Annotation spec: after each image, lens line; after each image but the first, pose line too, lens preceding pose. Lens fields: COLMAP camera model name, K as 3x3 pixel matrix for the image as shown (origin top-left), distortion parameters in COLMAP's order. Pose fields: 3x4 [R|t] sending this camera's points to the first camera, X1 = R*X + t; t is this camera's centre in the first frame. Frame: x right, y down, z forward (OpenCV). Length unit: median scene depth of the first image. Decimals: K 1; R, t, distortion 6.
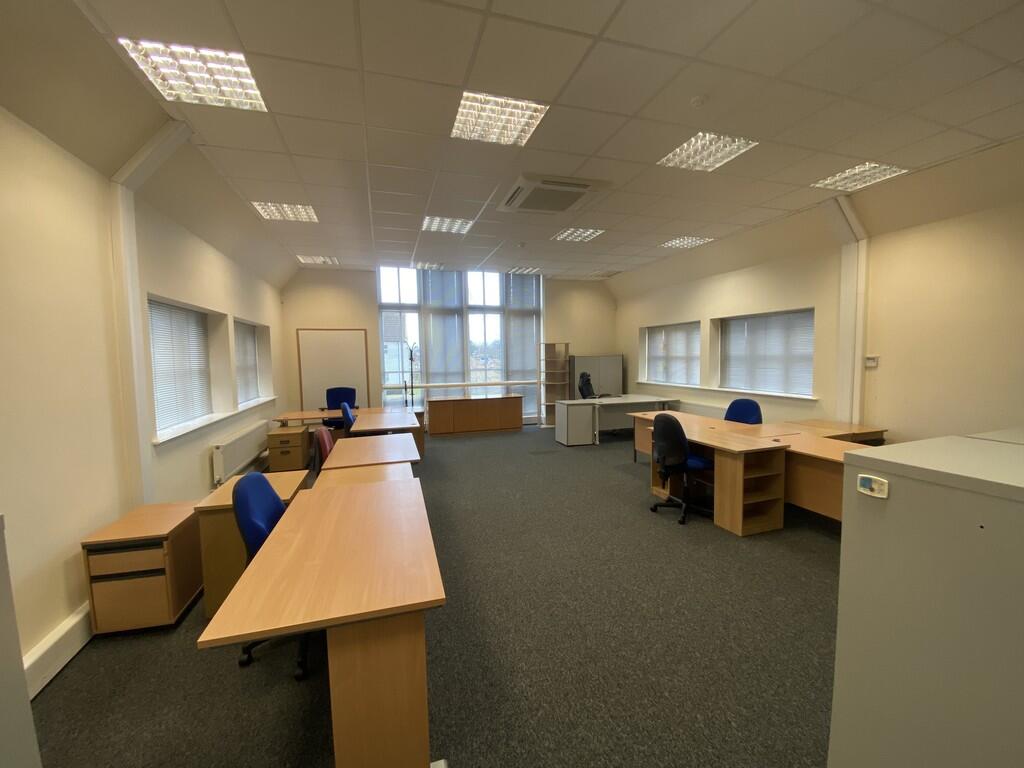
lens RADIAL K [[416.6, 0, 509.0], [0, 416.6, 382.8], [0, 0, 1]] dist [0.001652, -0.005584]
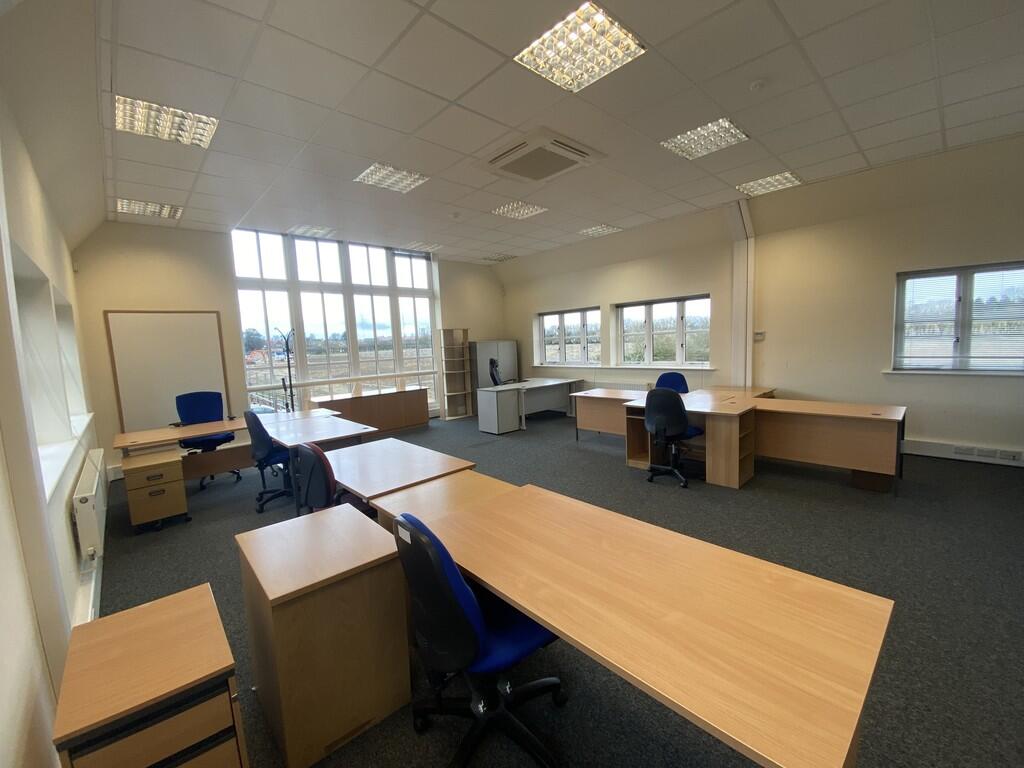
lens RADIAL K [[416.6, 0, 517.2], [0, 416.6, 382.8], [0, 0, 1]] dist [0.001652, -0.005584]
pose [[0.899276, -0.067966, 0.432068, -0.410380], [0.059183, 0.997676, 0.033760, 0.005714], [-0.433359, -0.004788, 0.901209, 0.214333]]
